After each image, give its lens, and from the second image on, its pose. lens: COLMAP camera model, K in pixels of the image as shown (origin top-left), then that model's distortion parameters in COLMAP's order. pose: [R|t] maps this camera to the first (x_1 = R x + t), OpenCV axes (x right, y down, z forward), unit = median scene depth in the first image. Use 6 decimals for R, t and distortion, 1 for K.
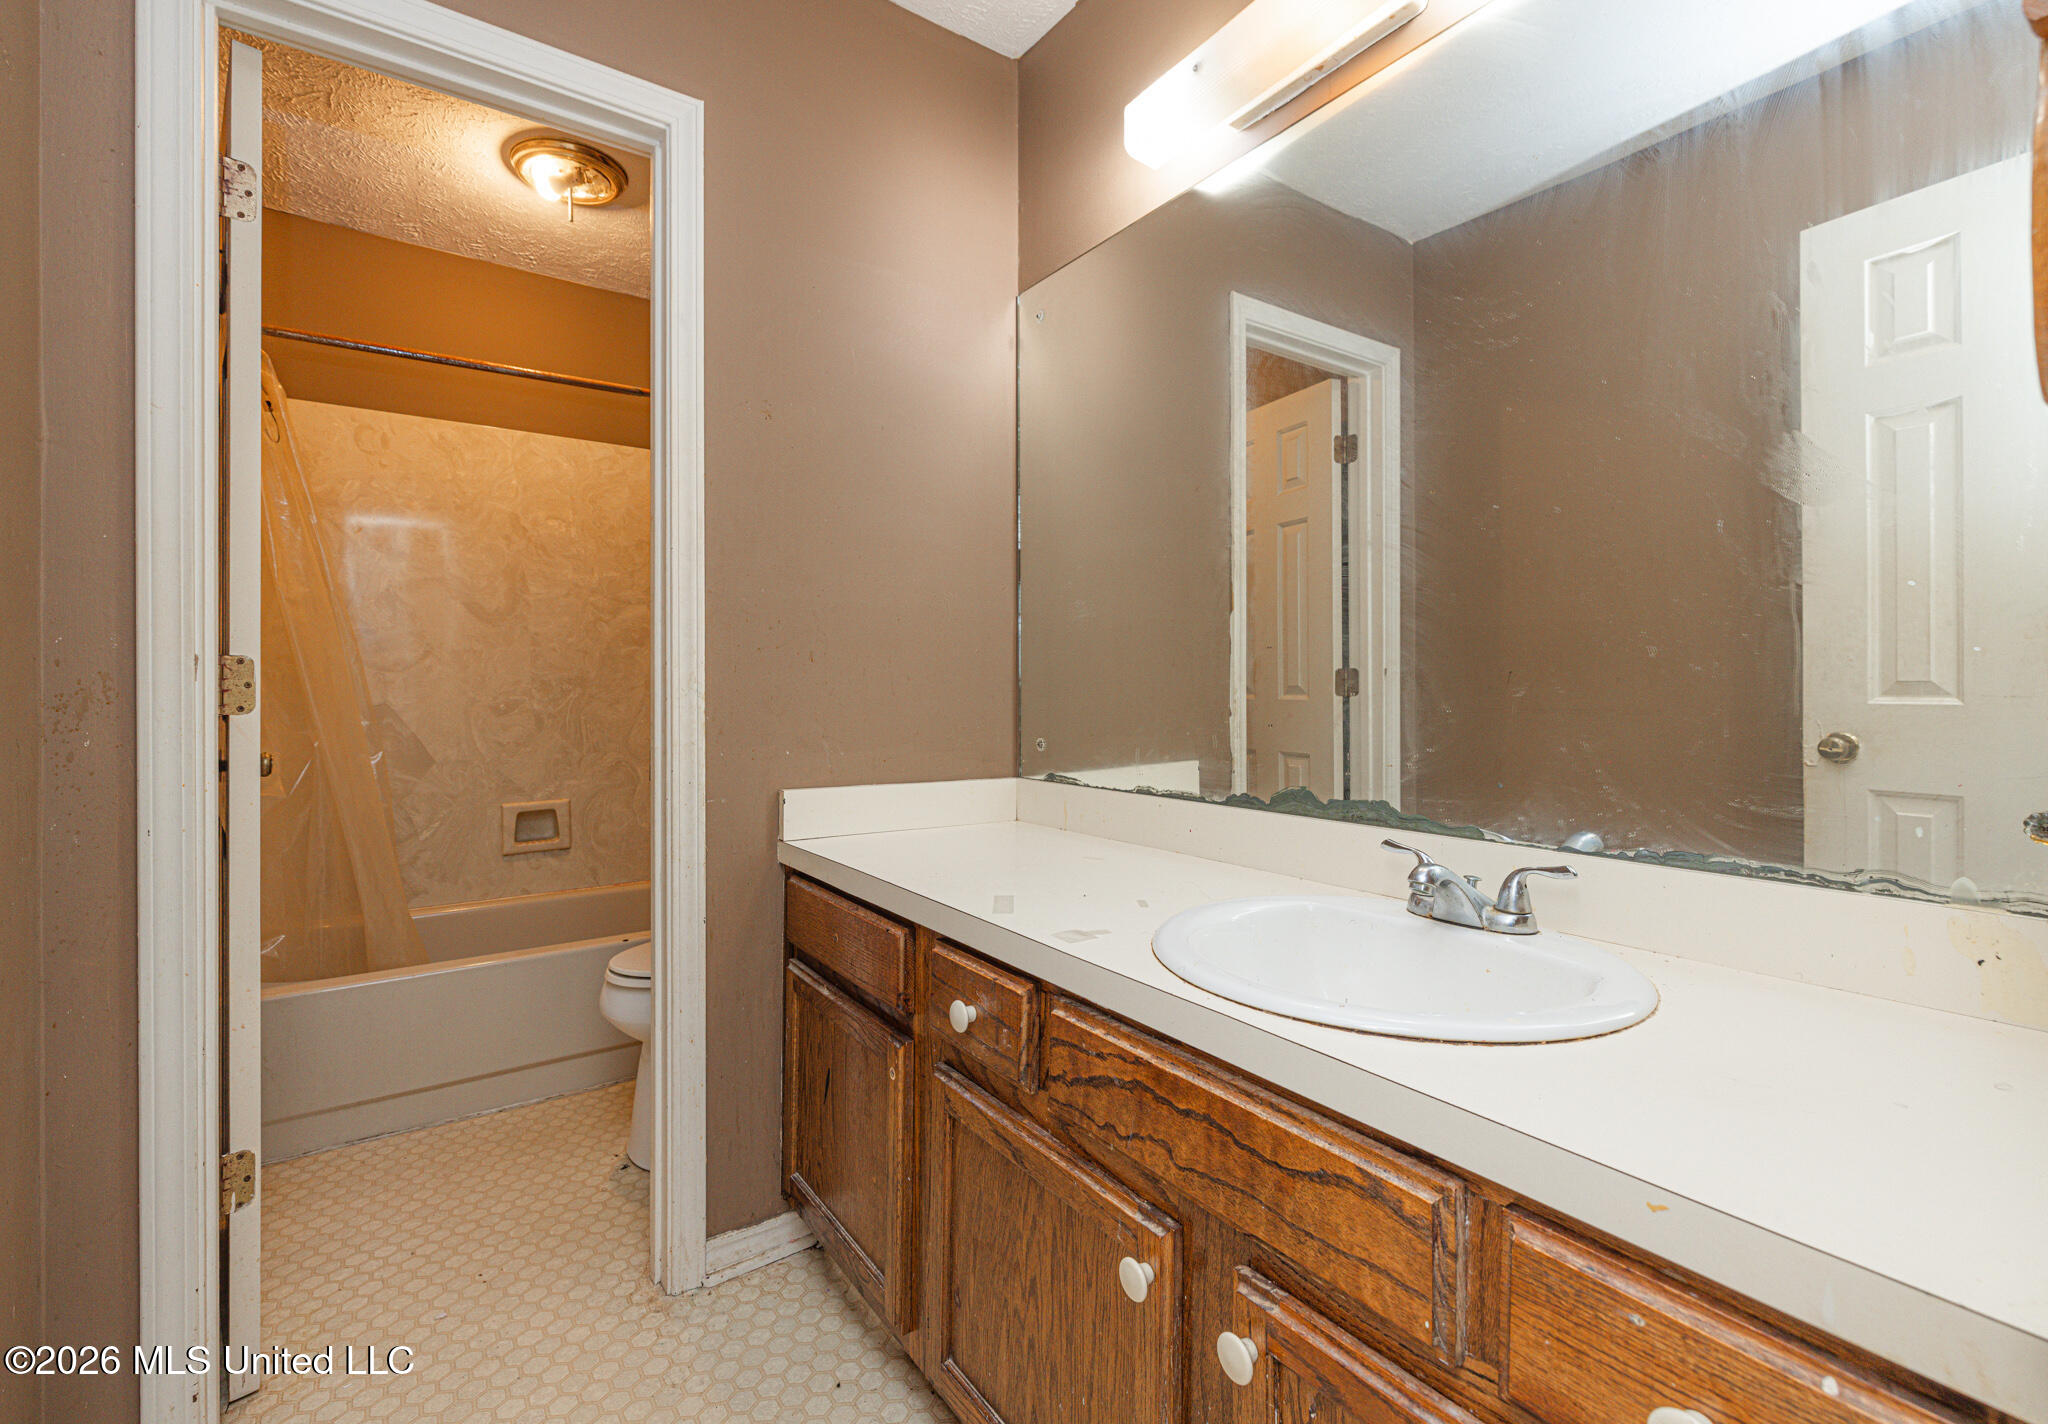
lens RADIAL K [[912.0, 0, 1023.5], [0, 912.0, 686.7], [0, 0, 1]] dist [0.000952, -0.000240]
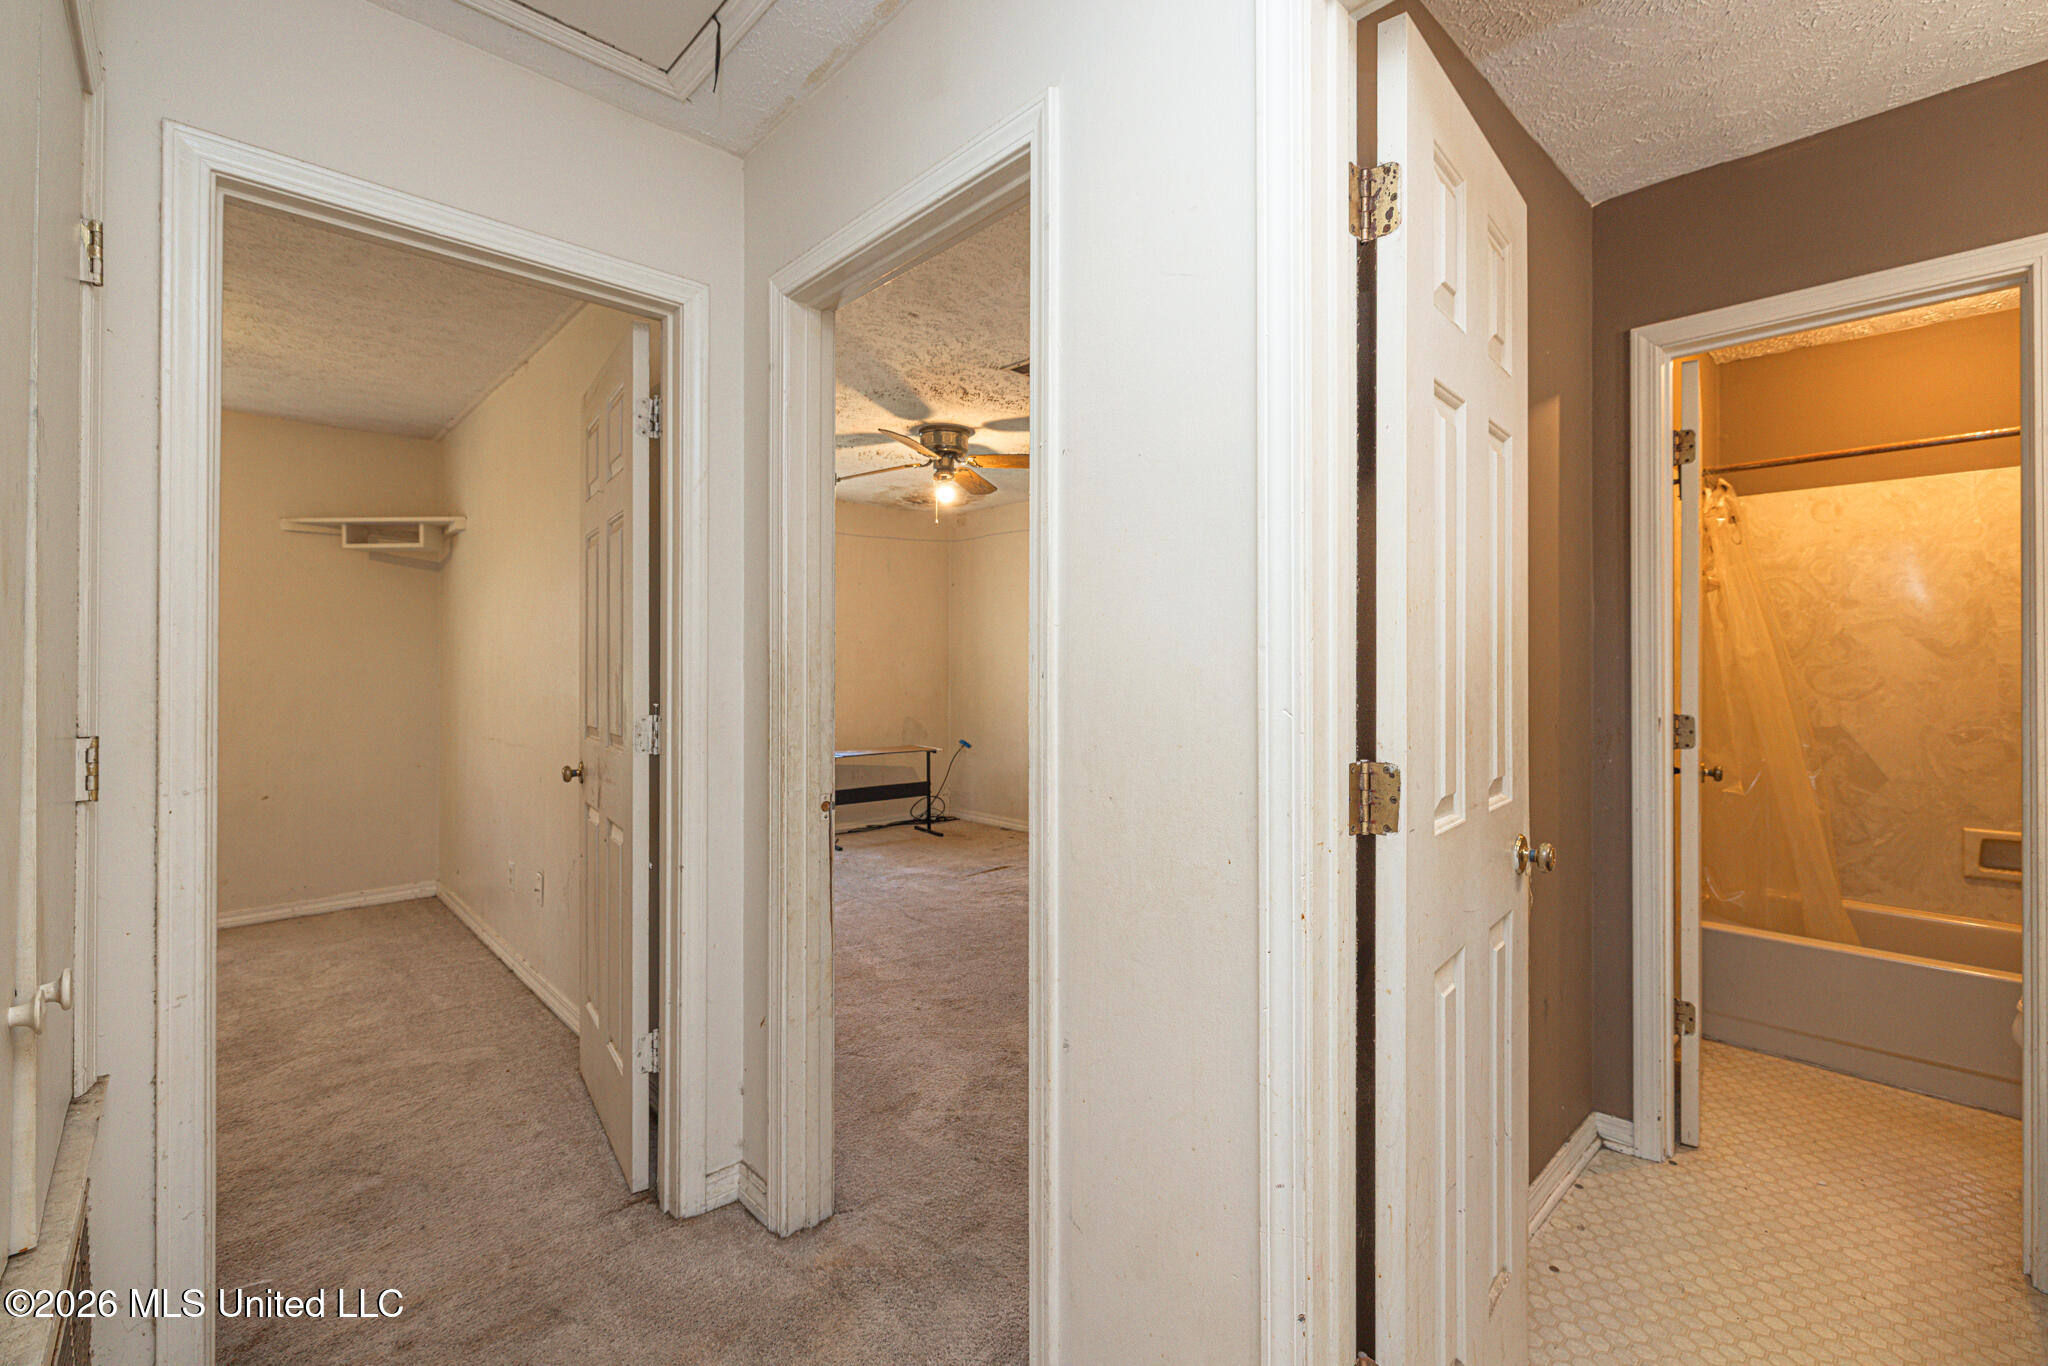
lens RADIAL K [[873.7, 0, 1022.7], [0, 873.7, 656.8], [0, 0, 1]] dist [0.001042, 0.000224]
pose [[0.139925, -0.000991, -0.990162, 0.288477], [0.001736, 0.999998, -0.000755, -0.072397], [0.990161, -0.001613, 0.139927, -0.227698]]
